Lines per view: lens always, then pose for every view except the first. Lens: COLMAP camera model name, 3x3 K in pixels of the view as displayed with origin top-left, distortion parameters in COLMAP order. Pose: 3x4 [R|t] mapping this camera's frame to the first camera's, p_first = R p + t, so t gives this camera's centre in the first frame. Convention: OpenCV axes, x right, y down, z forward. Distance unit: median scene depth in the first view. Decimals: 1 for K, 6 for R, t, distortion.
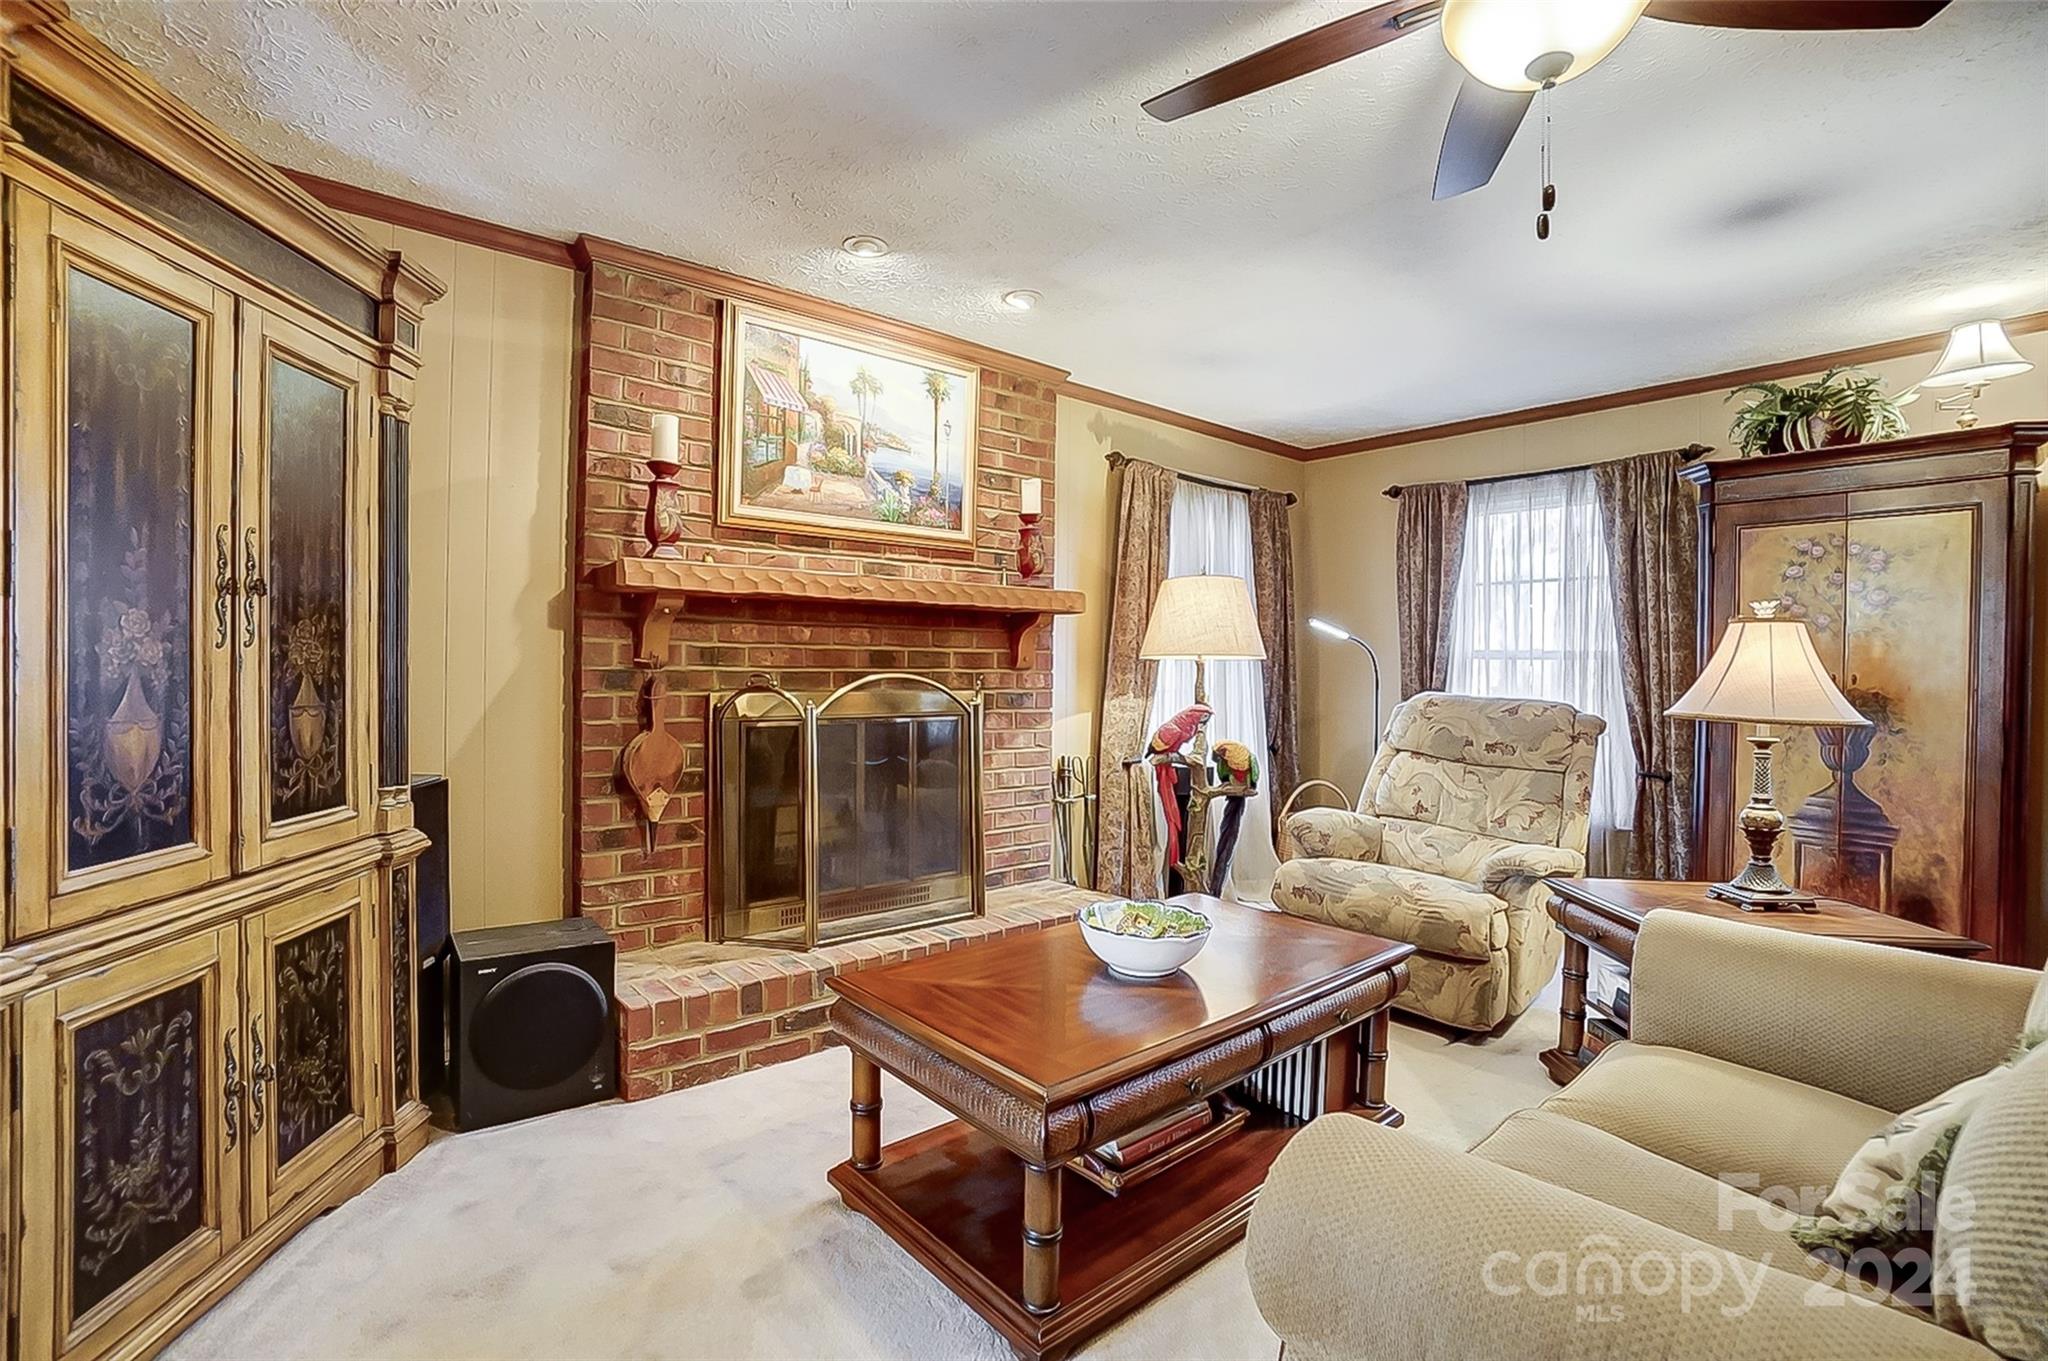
lens RADIAL K [[922.0, 0, 1010.2], [0, 922.0, 663.5], [0, 0, 1]] dist [-0.061846, 0.023936]
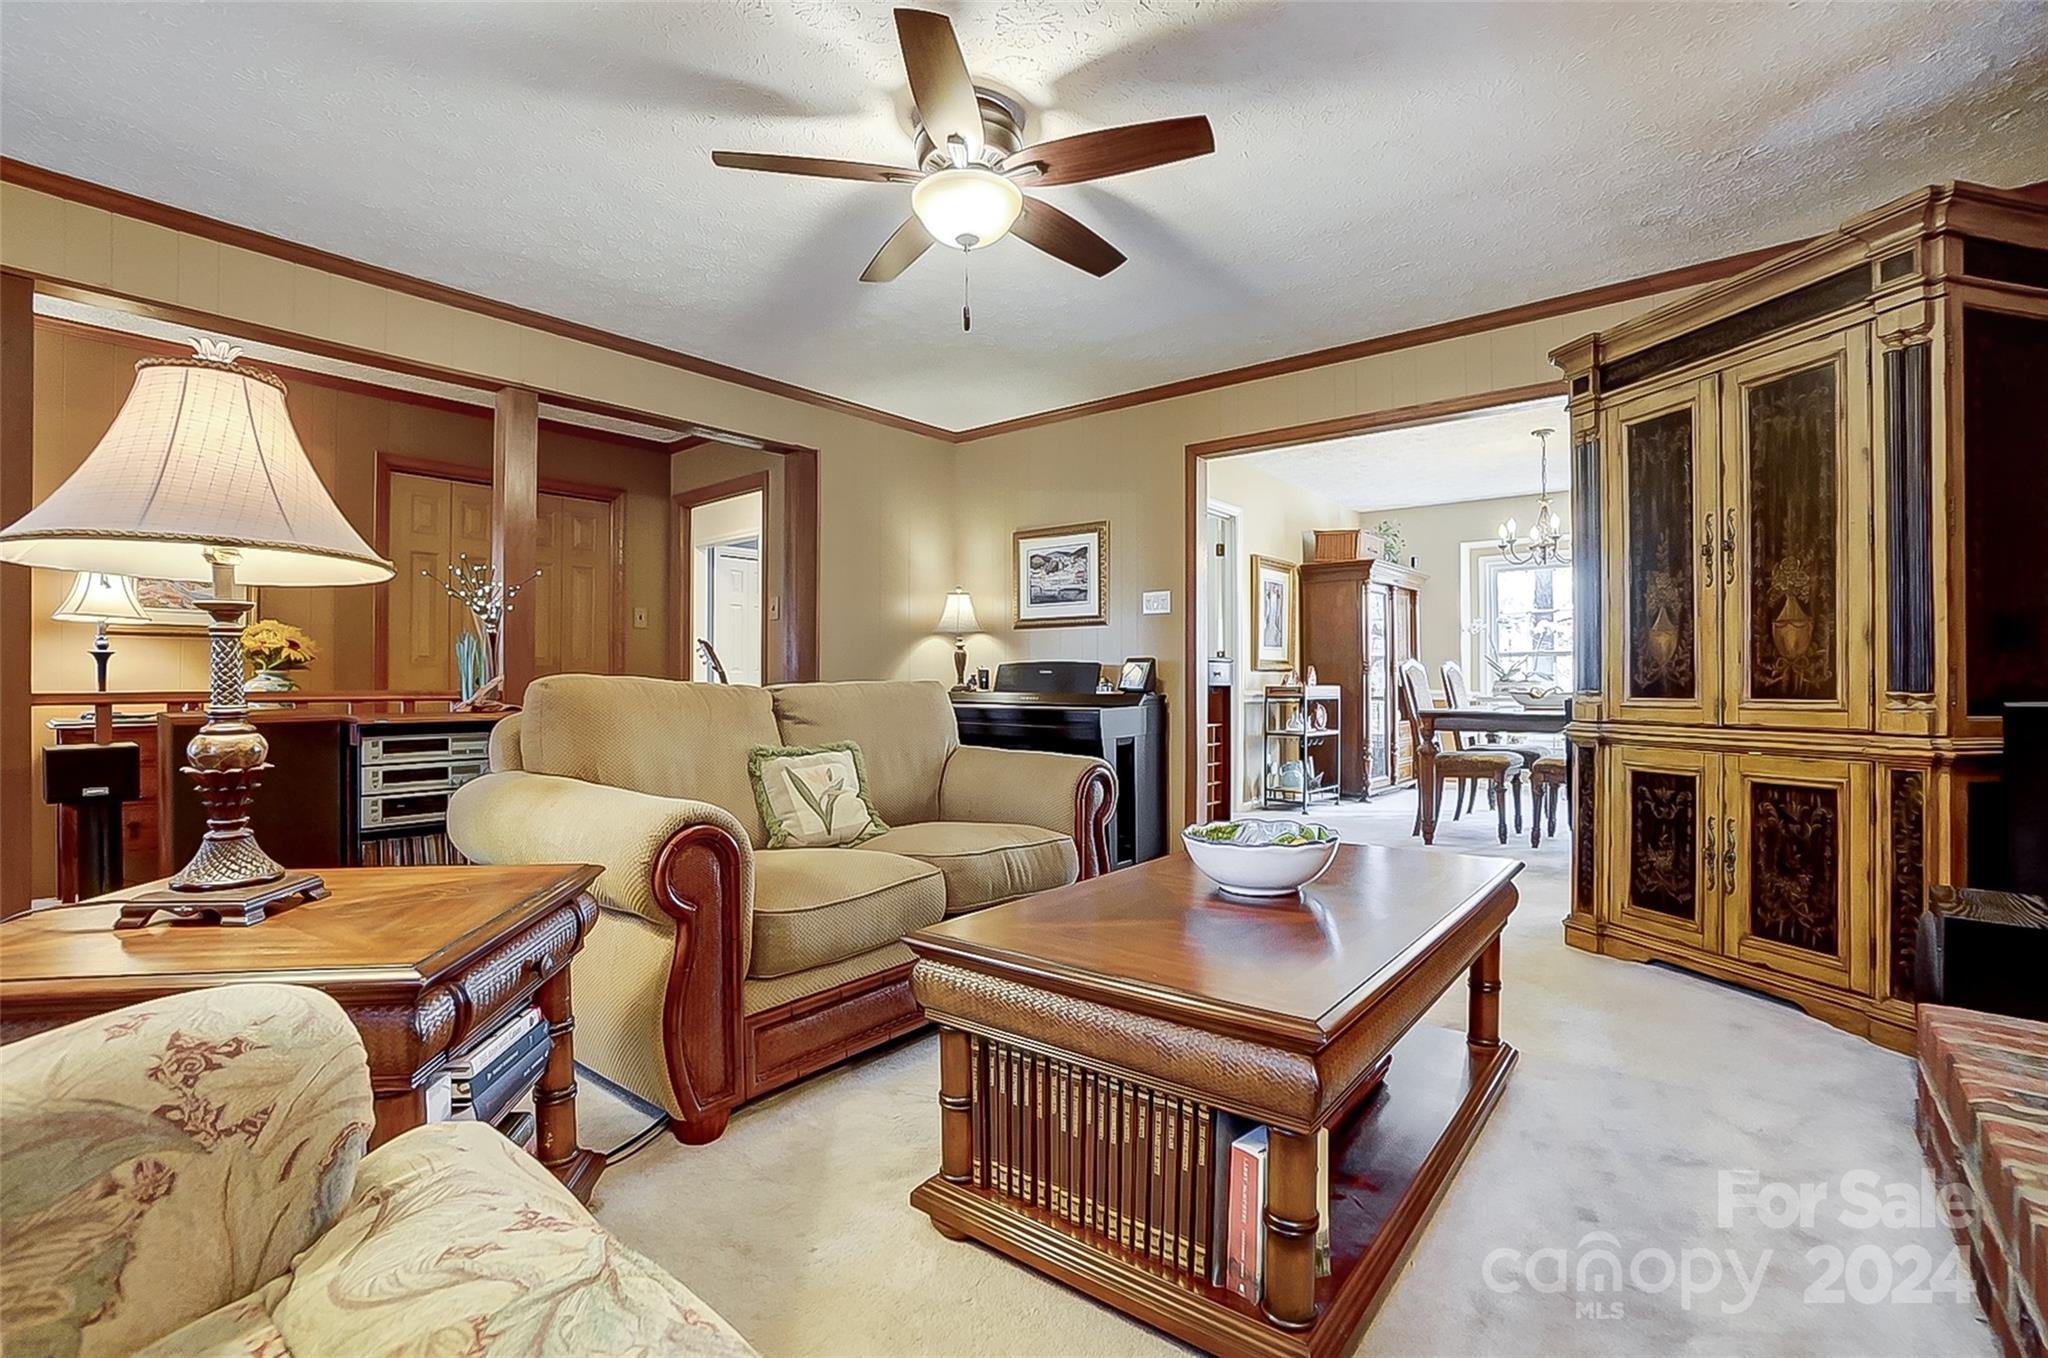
lens RADIAL K [[924.9, 0, 1013.0], [0, 924.9, 682.9], [0, 0, 1]] dist [-0.059524, 0.024950]
pose [[-0.982584, -0.016370, -0.185097, 0.382826], [-0.015887, 0.999865, -0.004095, 0.102288], [0.185139, -0.001083, -0.982712, 1.291100]]
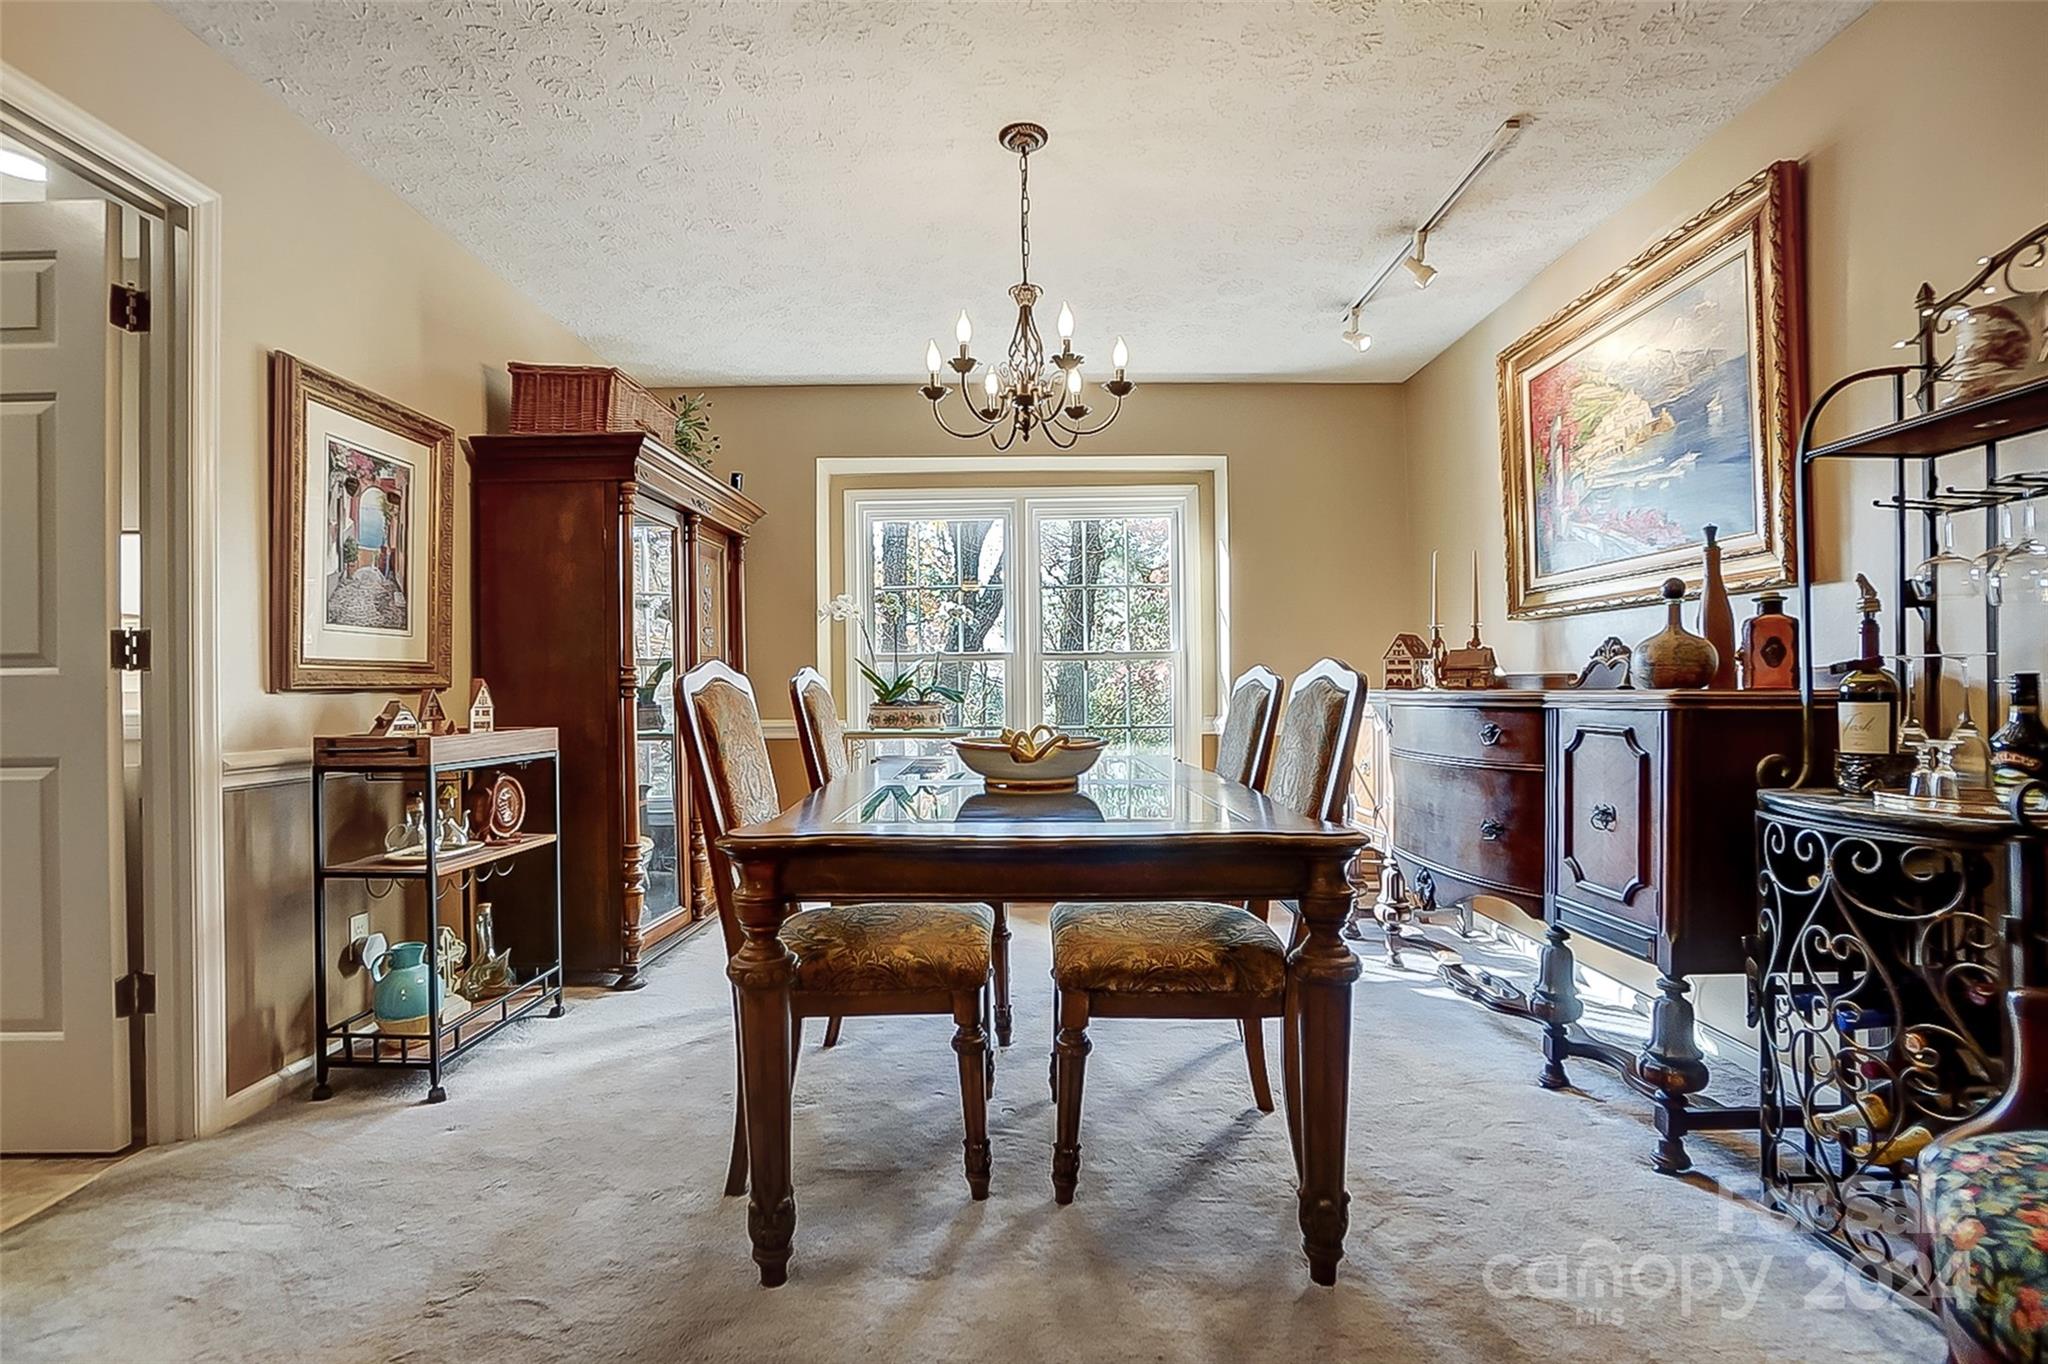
lens RADIAL K [[924.9, 0, 1013.0], [0, 924.9, 685.9], [0, 0, 1]] dist [-0.059524, 0.024950]
pose [[-0.639564, -0.012965, -0.768629, -0.398522], [-0.002531, 0.999888, -0.014759, 0.059742], [0.768734, -0.007494, -0.639525, 0.181782]]
